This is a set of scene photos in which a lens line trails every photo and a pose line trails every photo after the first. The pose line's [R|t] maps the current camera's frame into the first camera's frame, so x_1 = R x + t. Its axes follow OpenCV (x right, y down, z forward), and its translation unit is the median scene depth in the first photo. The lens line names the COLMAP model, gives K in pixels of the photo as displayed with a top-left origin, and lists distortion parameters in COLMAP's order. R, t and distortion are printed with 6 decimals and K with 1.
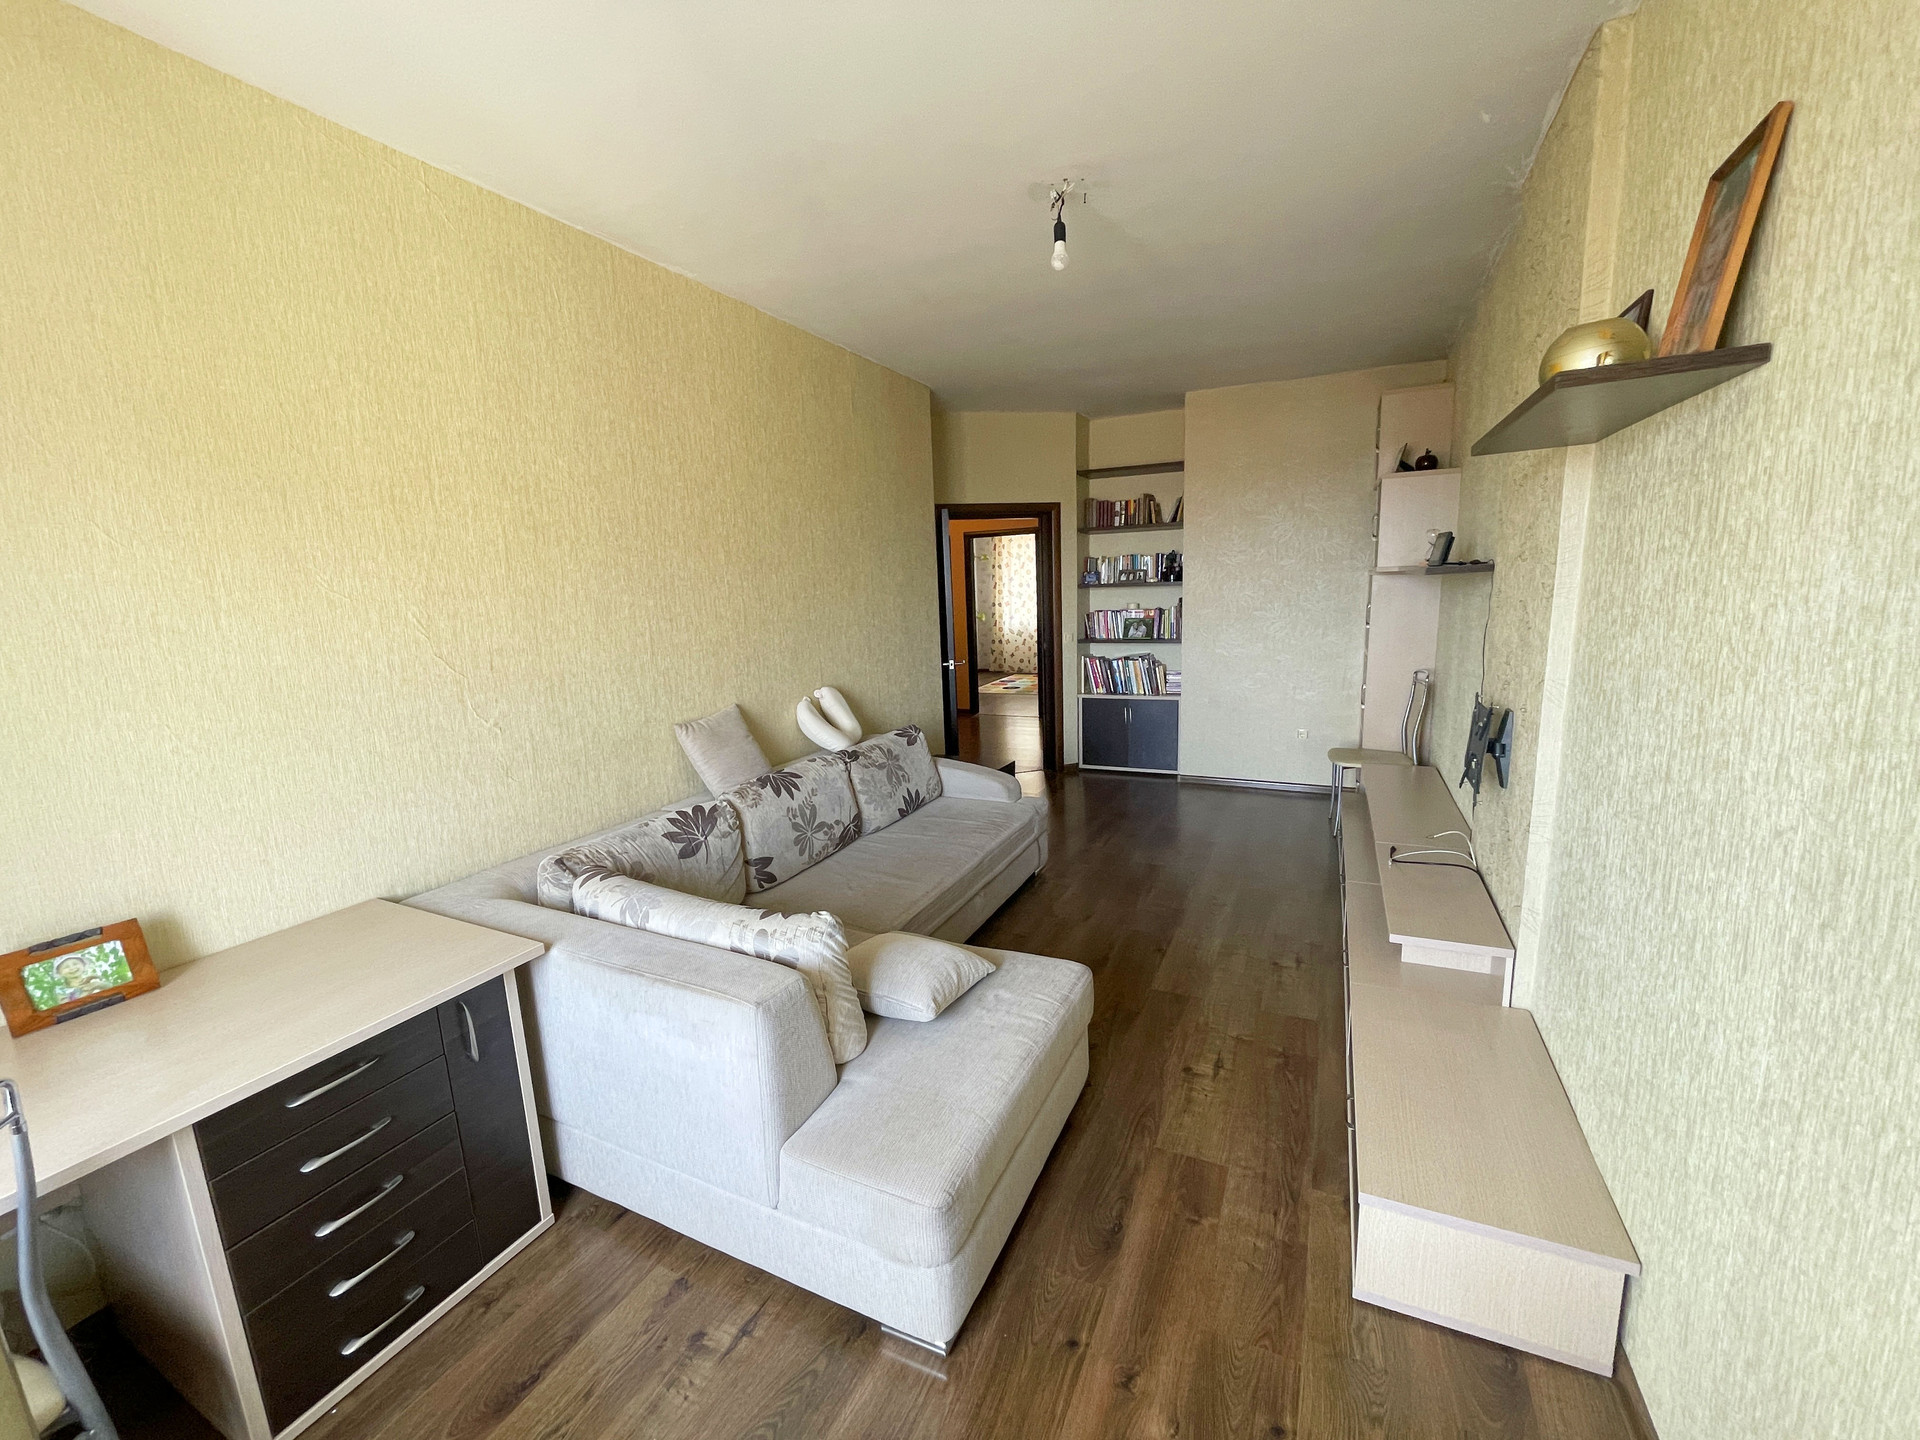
lens RADIAL K [[772.1, 0, 957.8], [0, 772.1, 728.5], [0, 0, 1]] dist [-0.002186, -0.000740]
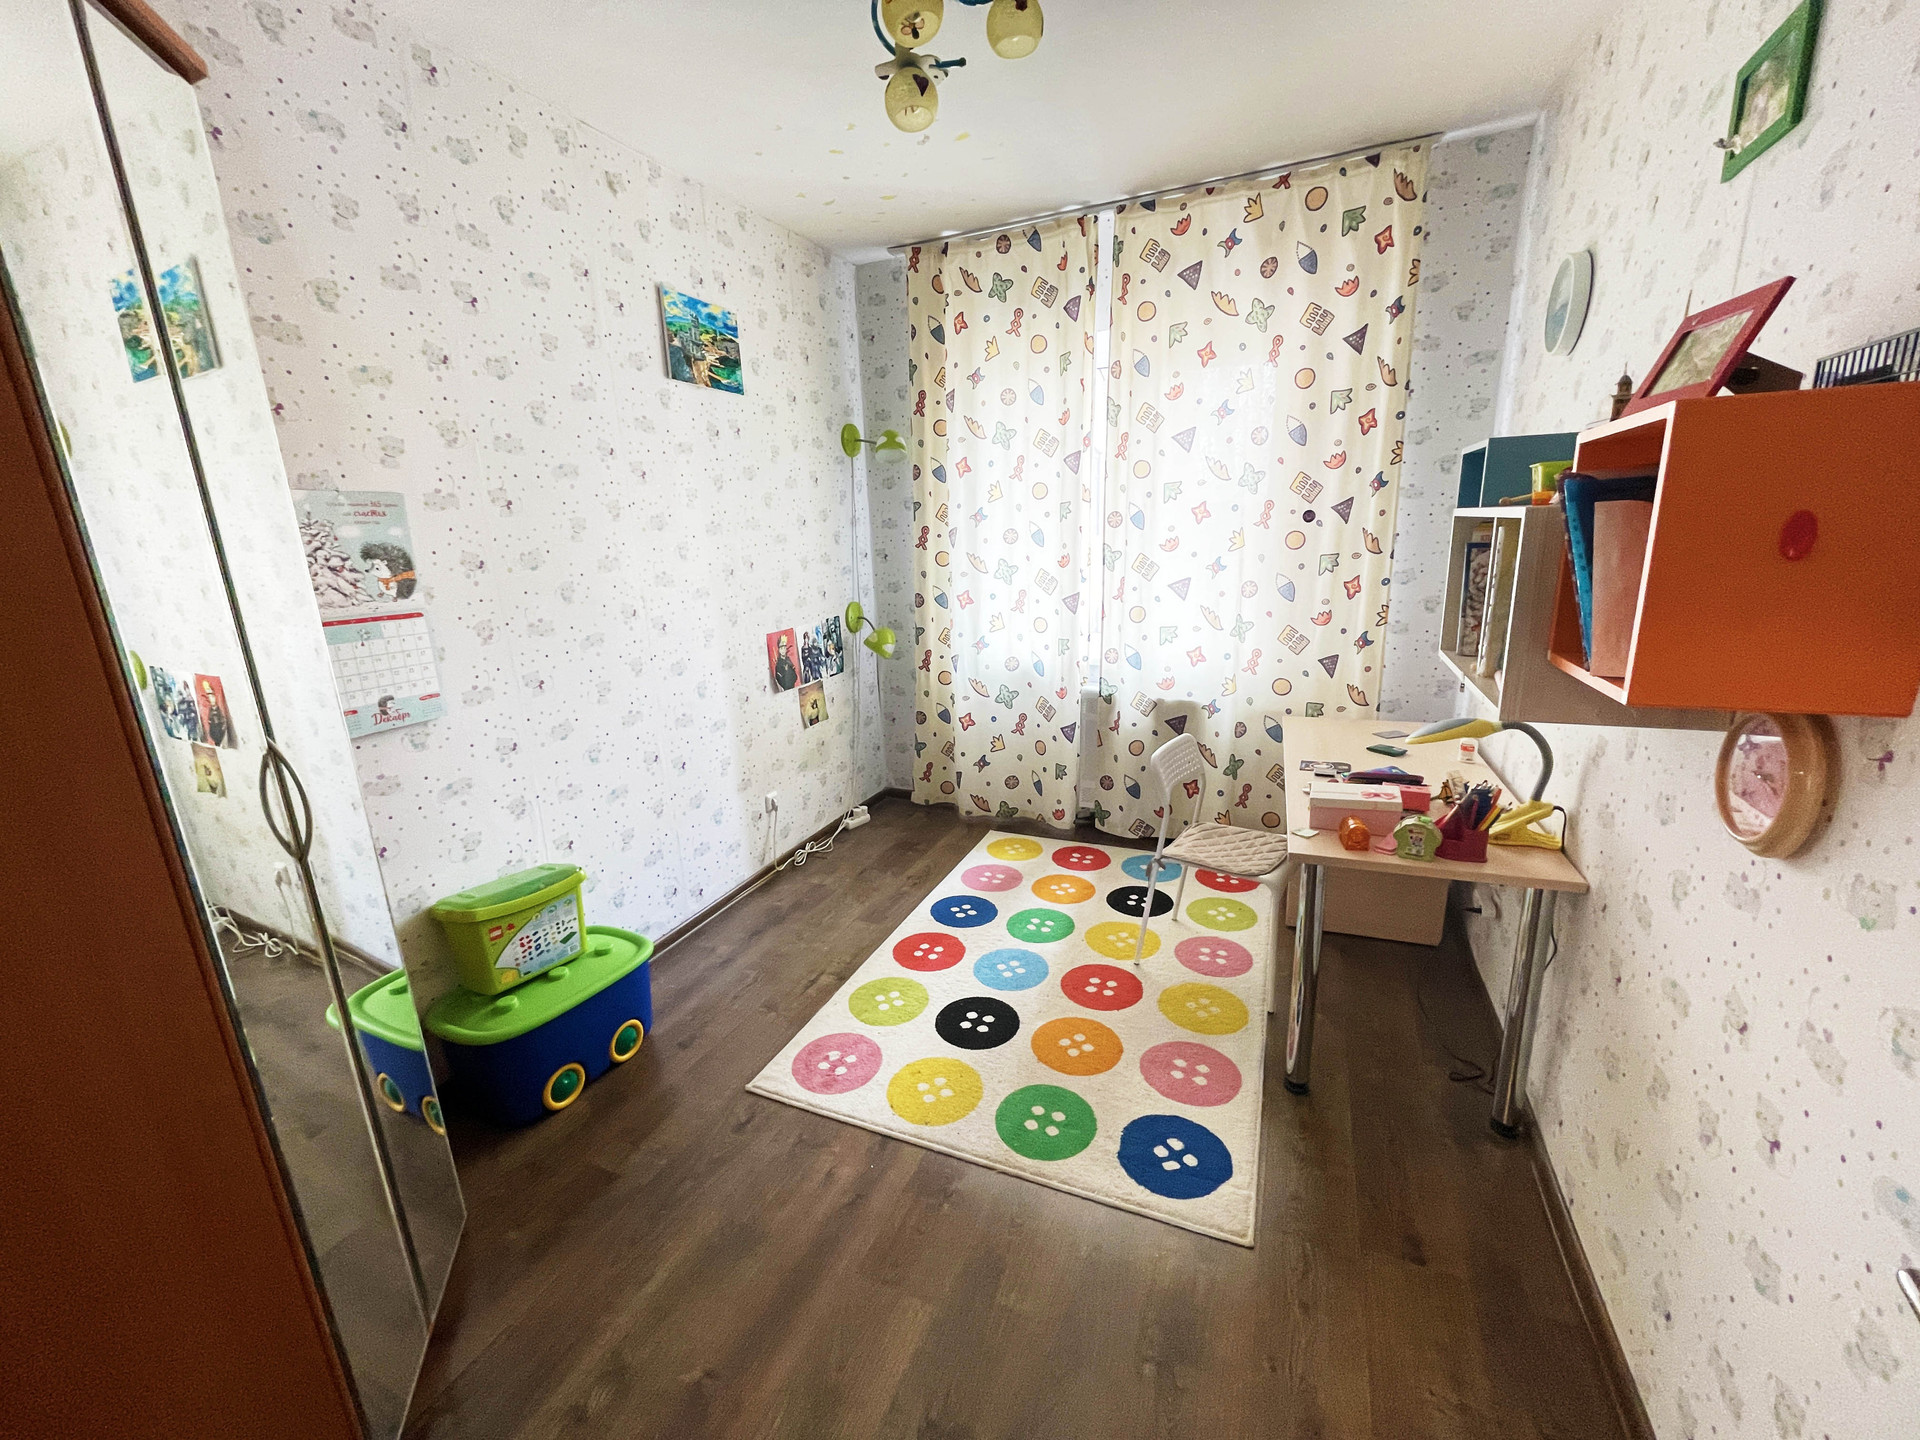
lens RADIAL K [[772.1, 0, 958.4], [0, 772.1, 719.7], [0, 0, 1]] dist [-0.002186, -0.000740]
pose [[0.999020, -0.011094, 0.042852, 0.032039], [0.008497, 0.998143, 0.060313, -0.088617], [-0.043442, -0.059890, 0.997259, 0.465465]]
